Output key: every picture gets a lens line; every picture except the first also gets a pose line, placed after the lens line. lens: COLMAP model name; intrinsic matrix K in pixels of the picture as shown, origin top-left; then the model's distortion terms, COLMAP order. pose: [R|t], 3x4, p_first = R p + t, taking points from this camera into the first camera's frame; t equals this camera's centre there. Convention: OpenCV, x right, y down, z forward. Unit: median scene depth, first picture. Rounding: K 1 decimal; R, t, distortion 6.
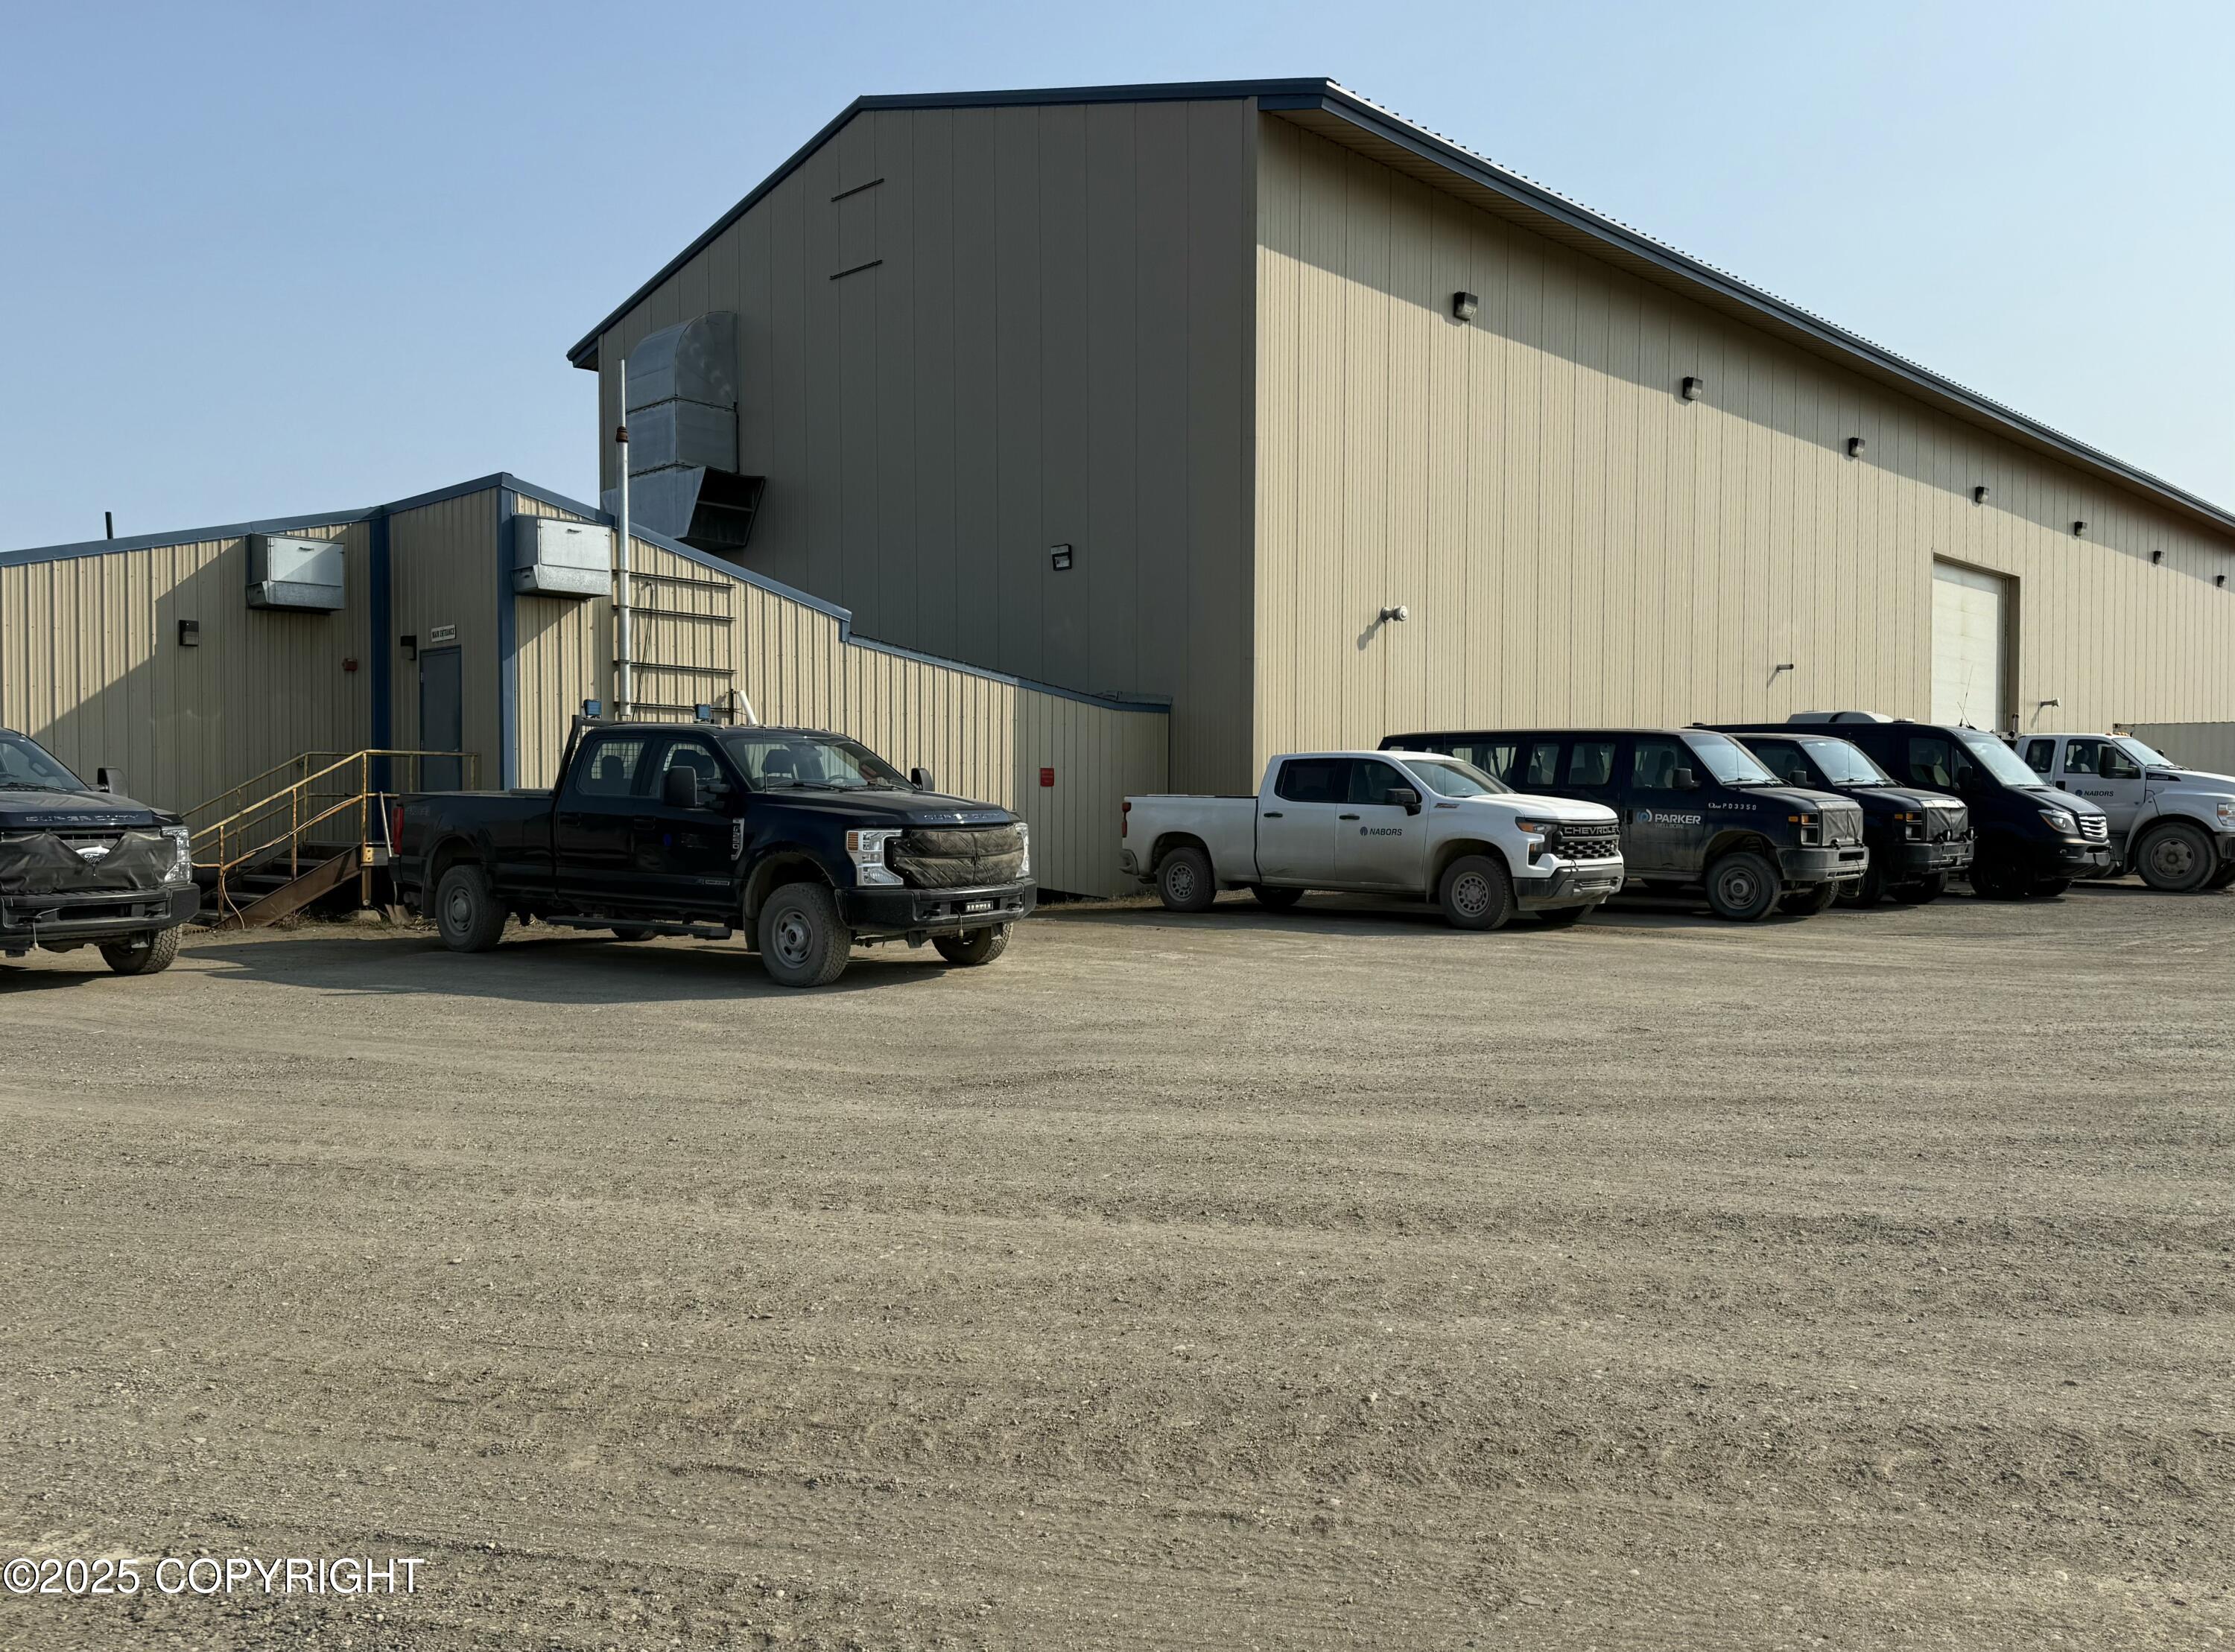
lens RADIAL K [[1696.3, 0, 1117.9], [0, 1696.3, 858.9], [0, 0, 1]] dist [0.099018, -0.001575]
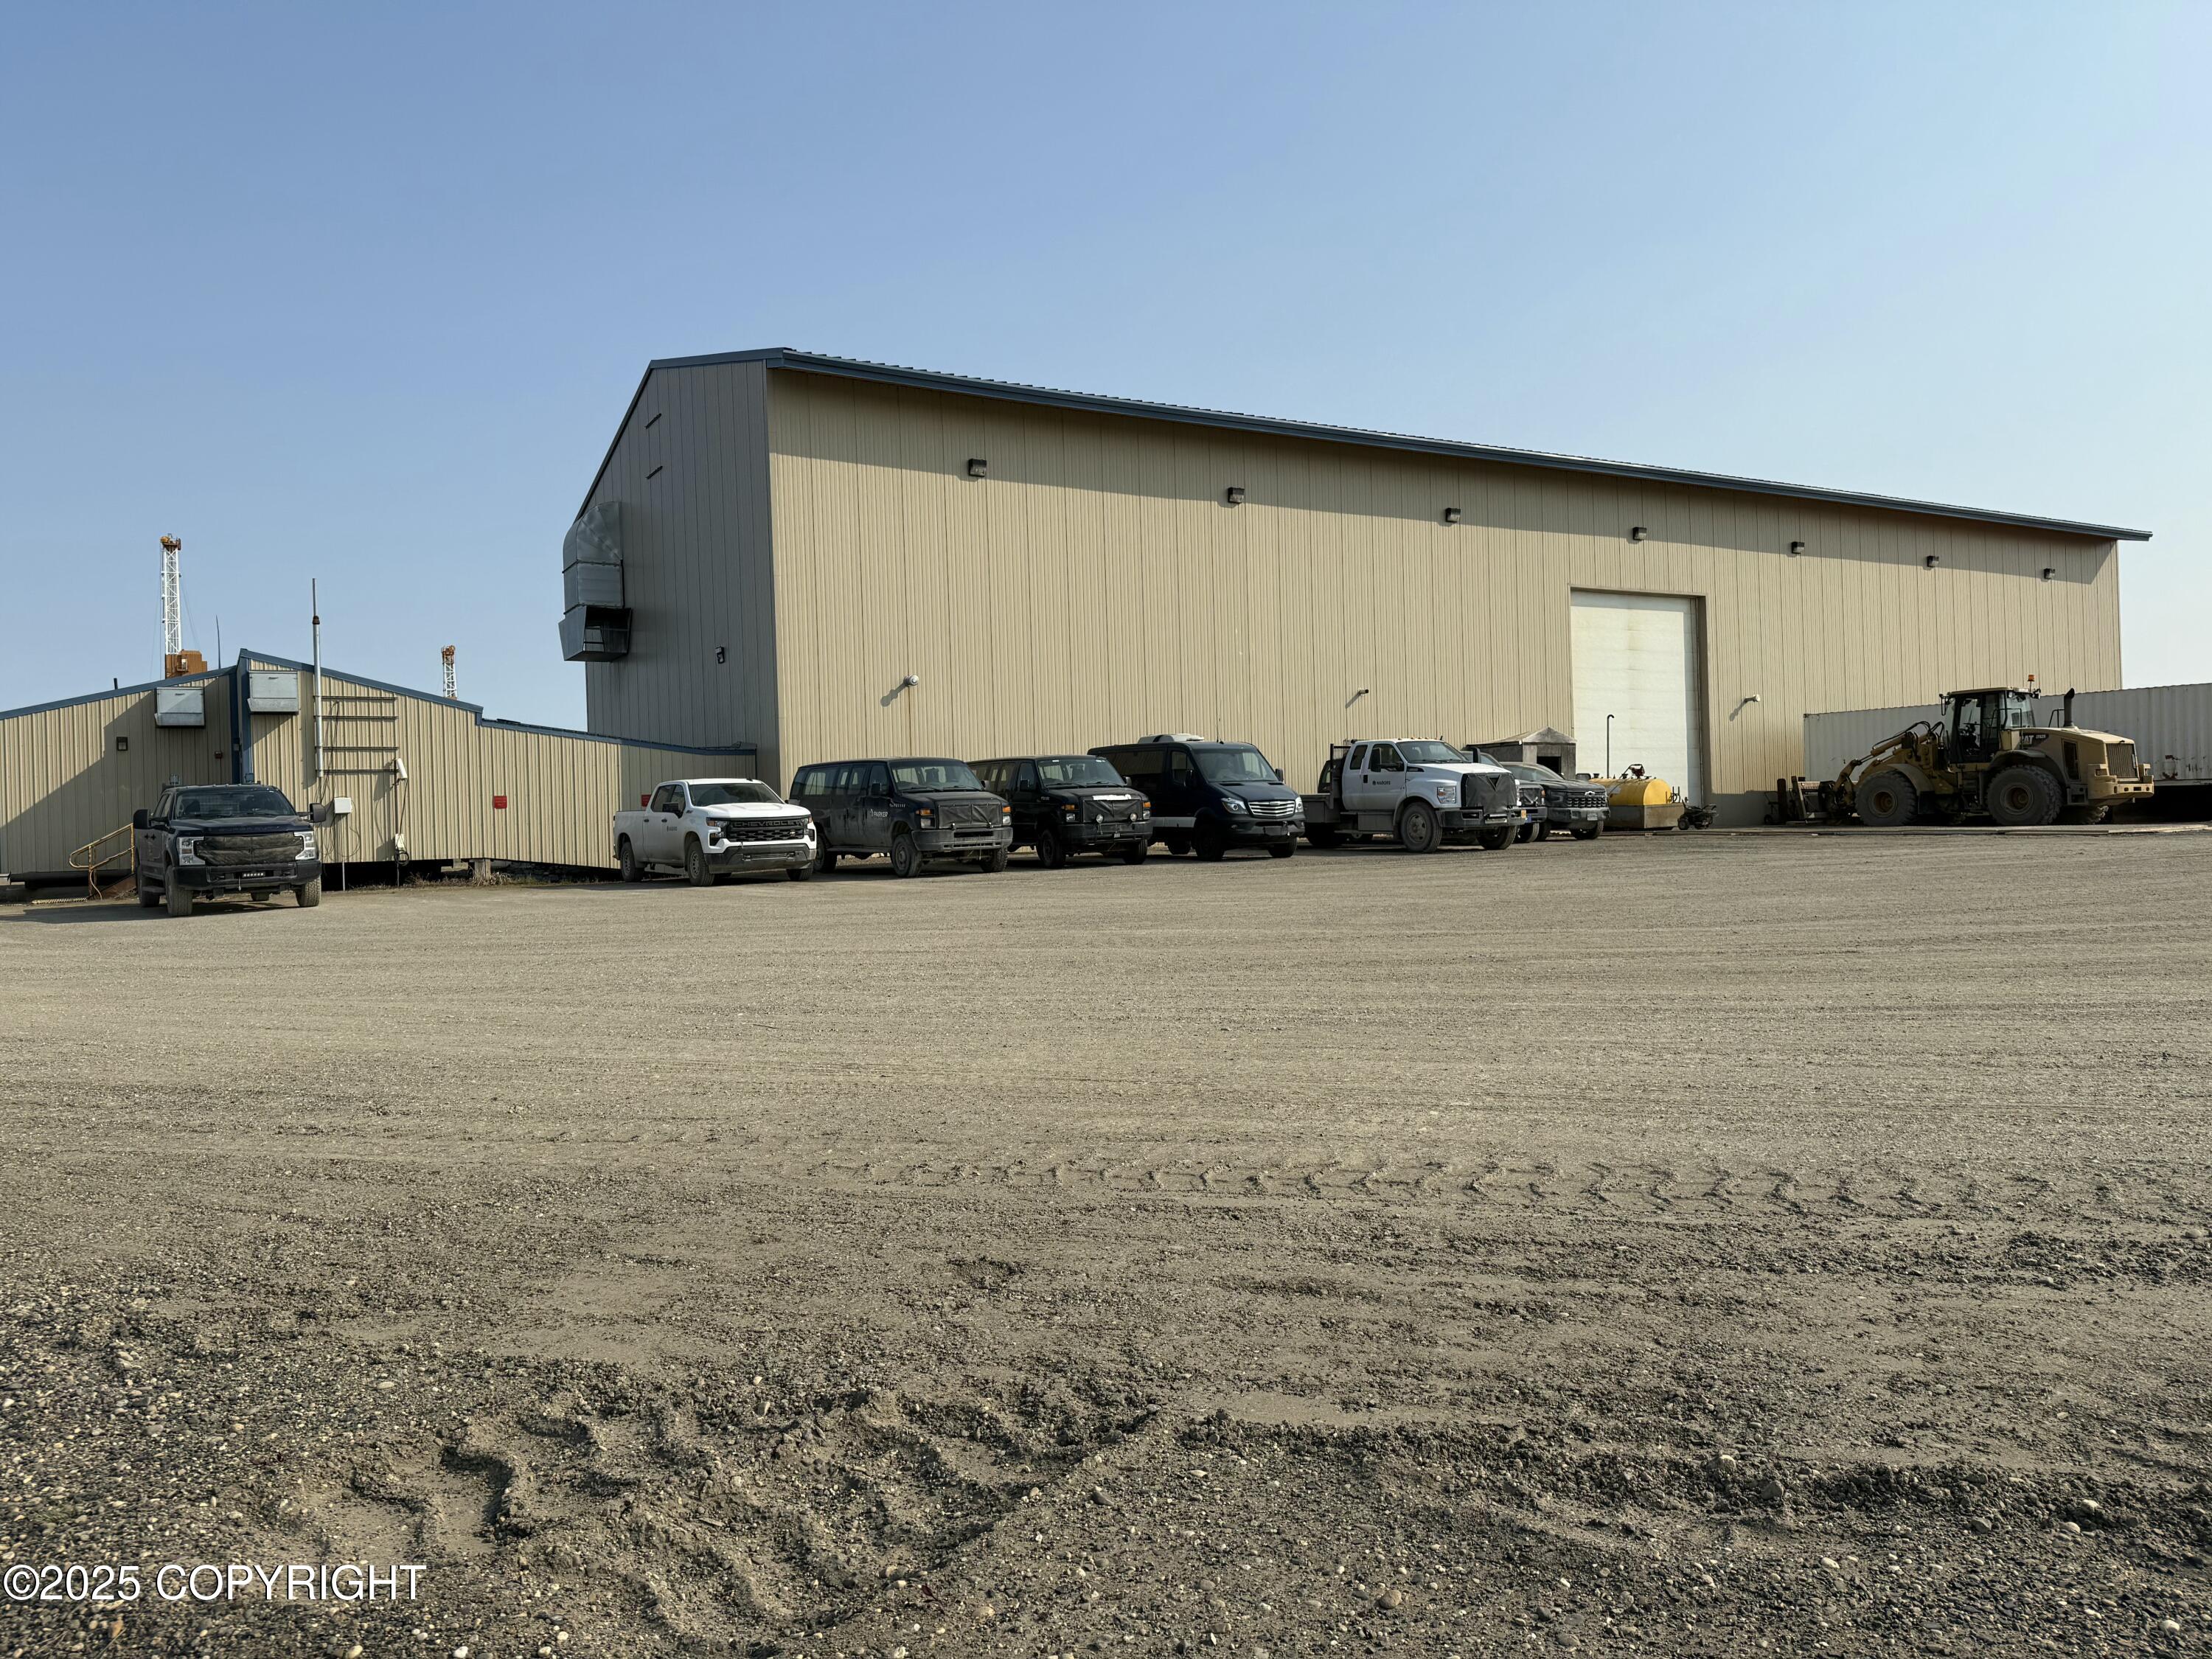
lens RADIAL K [[1543.5, 0, 1106.0], [0, 1543.5, 829.5], [0, 0, 1]] dist [0.094670, -0.000940]
pose [[0.957228, -0.034209, -0.287305, 0.916007], [0.027432, 0.999243, -0.027583, 0.035337], [0.288031, 0.018522, 0.957442, -0.308796]]
